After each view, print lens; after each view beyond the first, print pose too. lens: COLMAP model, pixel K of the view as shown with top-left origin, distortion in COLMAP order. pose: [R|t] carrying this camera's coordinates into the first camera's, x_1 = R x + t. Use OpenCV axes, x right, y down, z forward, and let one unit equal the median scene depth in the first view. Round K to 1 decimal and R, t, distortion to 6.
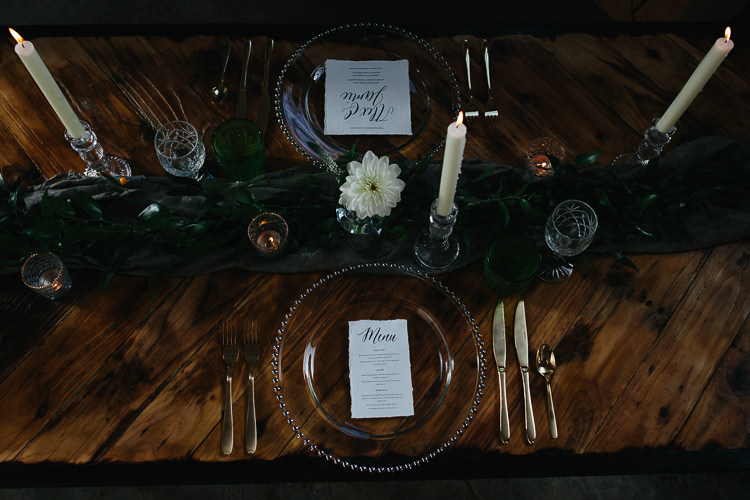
lens RADIAL K [[748.2, 0, 374.5], [0, 748.2, 252.0], [0, 0, 1]] dist [-0.038984, 0.000000]
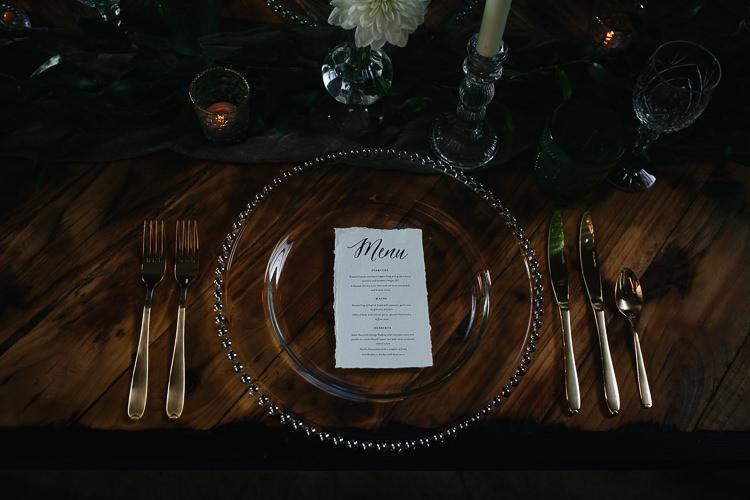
lens RADIAL K [[748.2, 0, 376.6], [0, 748.2, 248.9], [0, 0, 1]] dist [-0.038984, 0.000000]
pose [[0.998980, 0.030945, 0.032871, -0.018990], [-0.029012, 0.997909, -0.057758, 0.150707], [-0.034590, 0.056746, 0.997789, 0.341452]]
